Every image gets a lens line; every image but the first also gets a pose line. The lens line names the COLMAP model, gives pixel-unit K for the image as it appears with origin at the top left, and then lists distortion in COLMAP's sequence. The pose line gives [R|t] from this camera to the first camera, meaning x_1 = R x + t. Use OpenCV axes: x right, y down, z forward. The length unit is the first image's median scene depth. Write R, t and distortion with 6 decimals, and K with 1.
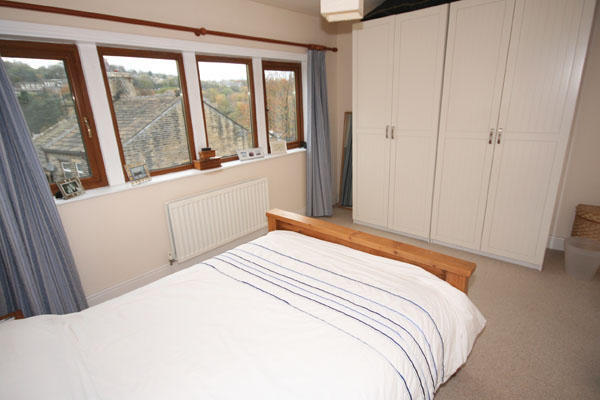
lens RADIAL K [[313.3, 0, 299.9], [0, 313.3, 195.4], [0, 0, 1]] dist [0.006465, -0.003414]
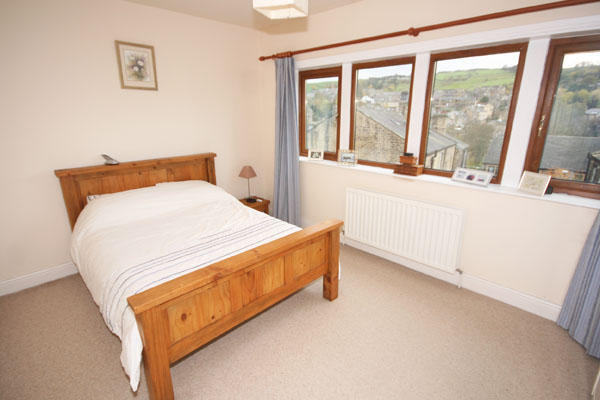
lens RADIAL K [[313.3, 0, 295.3], [0, 313.3, 201.2], [0, 0, 1]] dist [0.006465, -0.003414]
pose [[-0.094931, 0.315588, -0.944136, 0.130849], [-0.284163, 0.900368, 0.329529, -0.045076], [0.954065, 0.299571, 0.004206, 0.134869]]
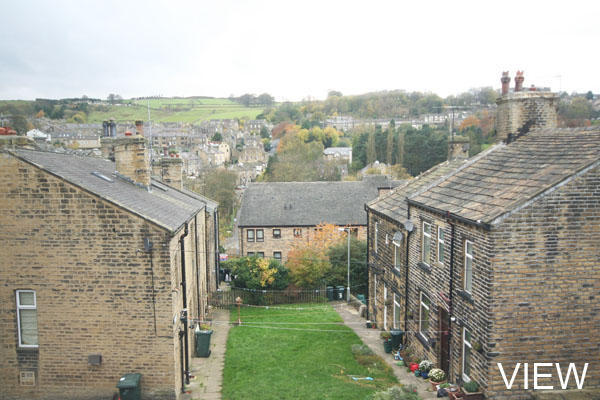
lens RADIAL K [[476.9, 0, 297.0], [0, 476.9, 200.1], [0, 0, 1]] dist [0.000710, 0.002062]
pose [[0.574091, 0.119082, -0.810086, -0.078976], [-0.246321, 0.968654, -0.032171, -0.049282], [0.780862, 0.218010, 0.585428, 0.164948]]
